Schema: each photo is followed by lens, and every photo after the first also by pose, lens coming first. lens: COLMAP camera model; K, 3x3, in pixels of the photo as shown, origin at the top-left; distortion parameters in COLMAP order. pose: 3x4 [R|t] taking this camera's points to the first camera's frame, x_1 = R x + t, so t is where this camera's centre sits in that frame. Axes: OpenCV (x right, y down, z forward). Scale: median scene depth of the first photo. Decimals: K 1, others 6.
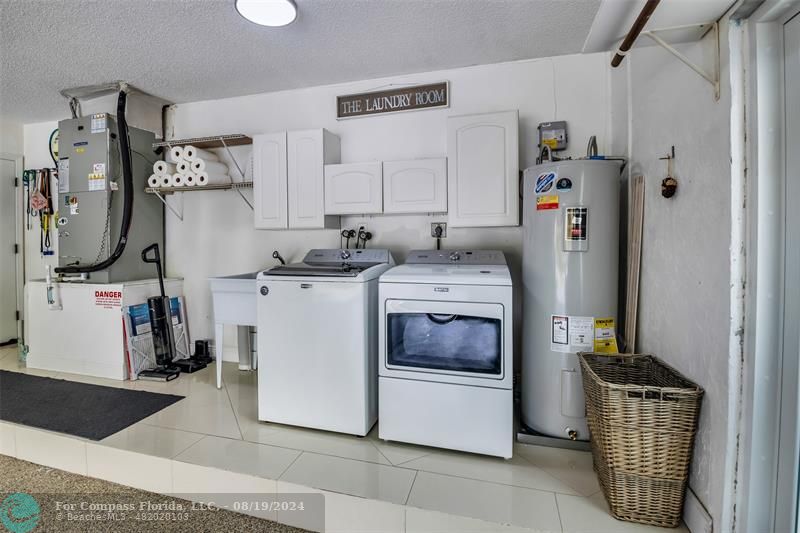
lens RADIAL K [[382.7, 0, 389.1], [0, 382.7, 248.6], [0, 0, 1]] dist [-0.002335, -0.000835]
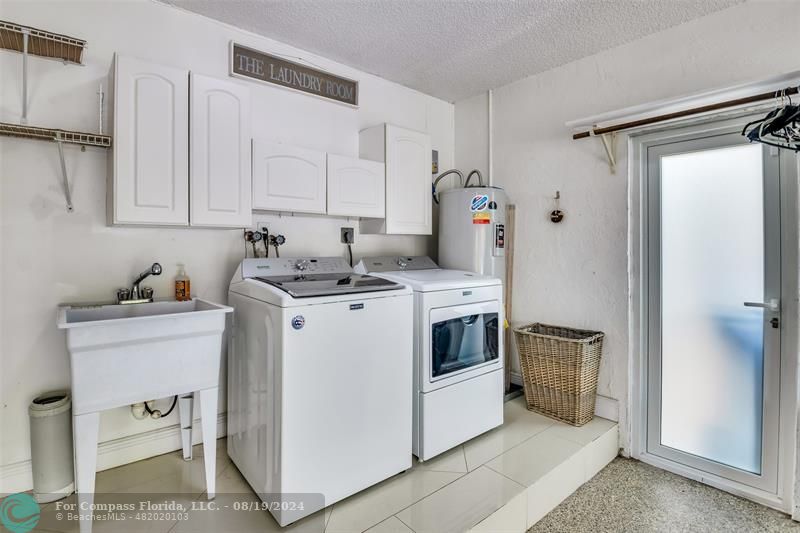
lens RADIAL K [[398.1, 0, 401.0], [0, 398.1, 246.9], [0, 0, 1]] dist [0.000768, -0.000290]
pose [[0.552508, 0.007492, 0.833474, -0.732154], [0.008364, 0.999859, -0.014533, -0.007510], [-0.833466, 0.015001, 0.552368, 0.430955]]
